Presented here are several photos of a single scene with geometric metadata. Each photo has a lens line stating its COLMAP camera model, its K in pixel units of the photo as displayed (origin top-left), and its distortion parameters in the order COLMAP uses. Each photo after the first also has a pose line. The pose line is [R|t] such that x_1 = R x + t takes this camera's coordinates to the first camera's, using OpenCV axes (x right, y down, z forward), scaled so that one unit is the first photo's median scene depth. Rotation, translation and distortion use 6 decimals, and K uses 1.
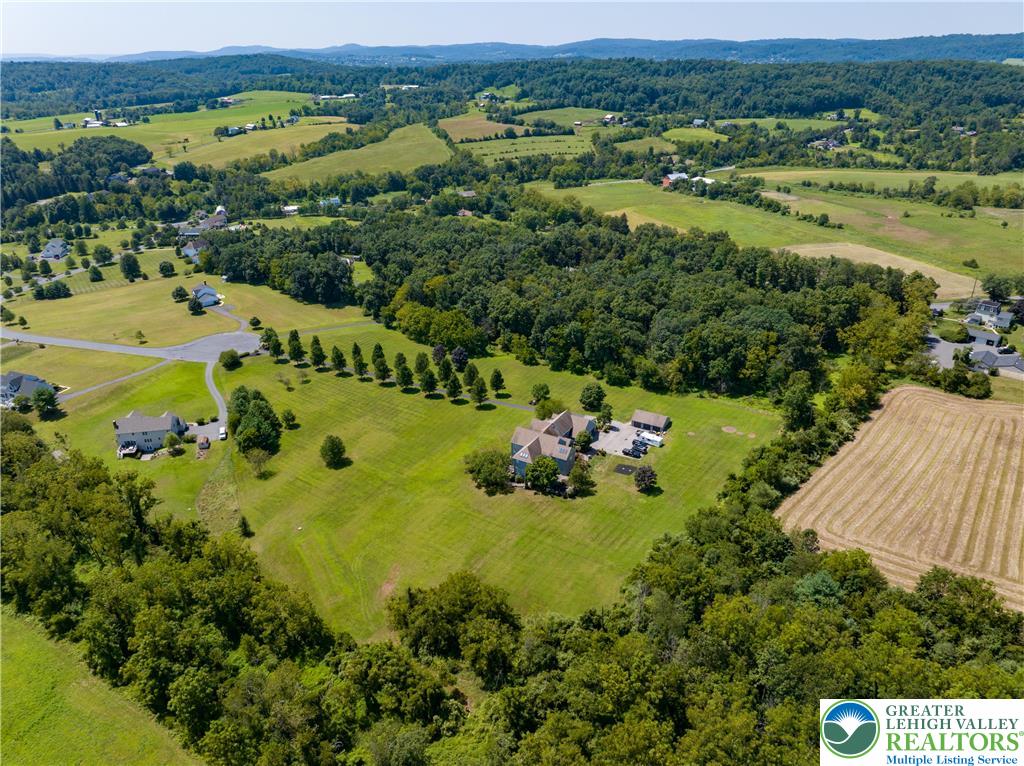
lens RADIAL K [[715.7, 0, 517.1], [0, 715.7, 385.8], [0, 0, 1]] dist [-0.038264, 0.000256]
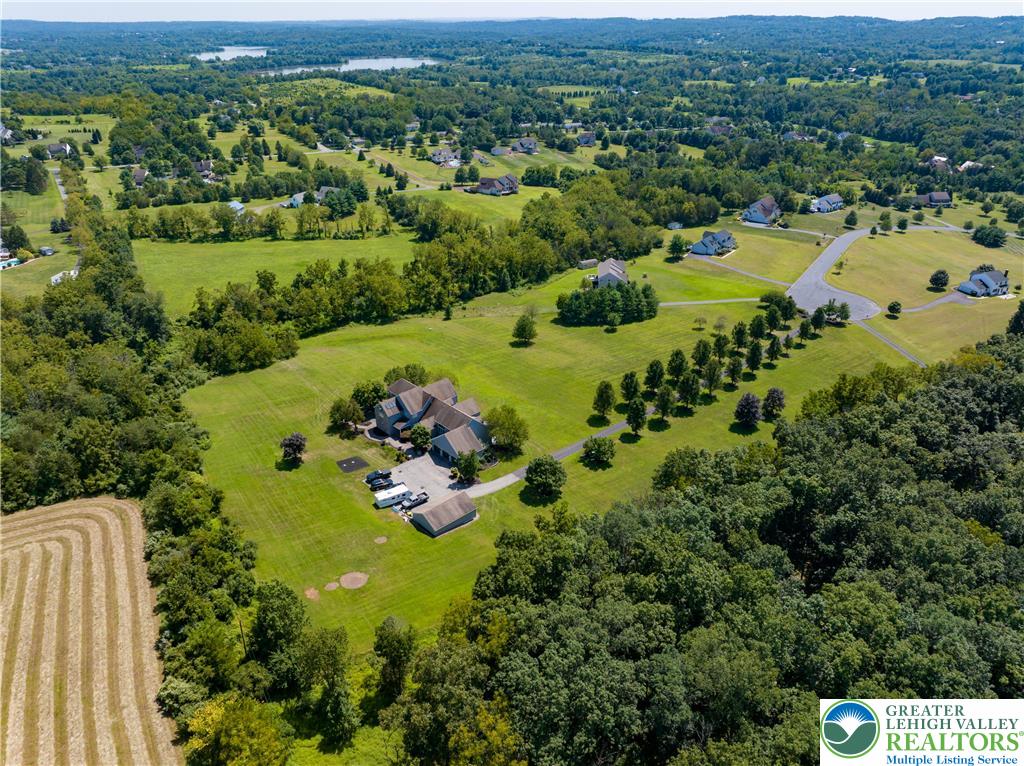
lens RADIAL K [[715.7, 0, 517.9], [0, 715.7, 381.6], [0, 0, 1]] dist [-0.038264, 0.000256]
pose [[-0.277822, 0.450934, -0.848218, 0.721506], [-0.413403, 0.740911, 0.529292, -0.438088], [0.867129, 0.497704, -0.019424, 1.126708]]
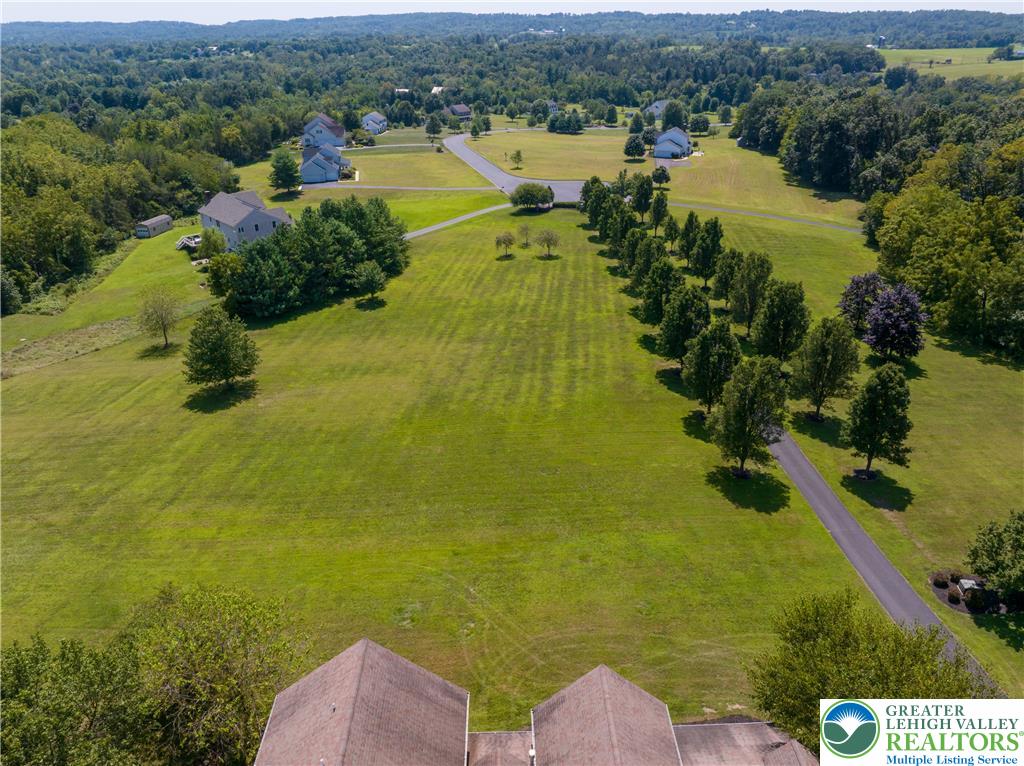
lens RADIAL K [[715.7, 0, 517.7], [0, 715.7, 380.8], [0, 0, 1]] dist [-0.038264, 0.000256]
pose [[0.533134, 0.385416, -0.753142, 0.099742], [-0.372654, 0.906176, 0.199936, -0.025851], [0.759538, 0.174069, 0.626740, 0.957714]]
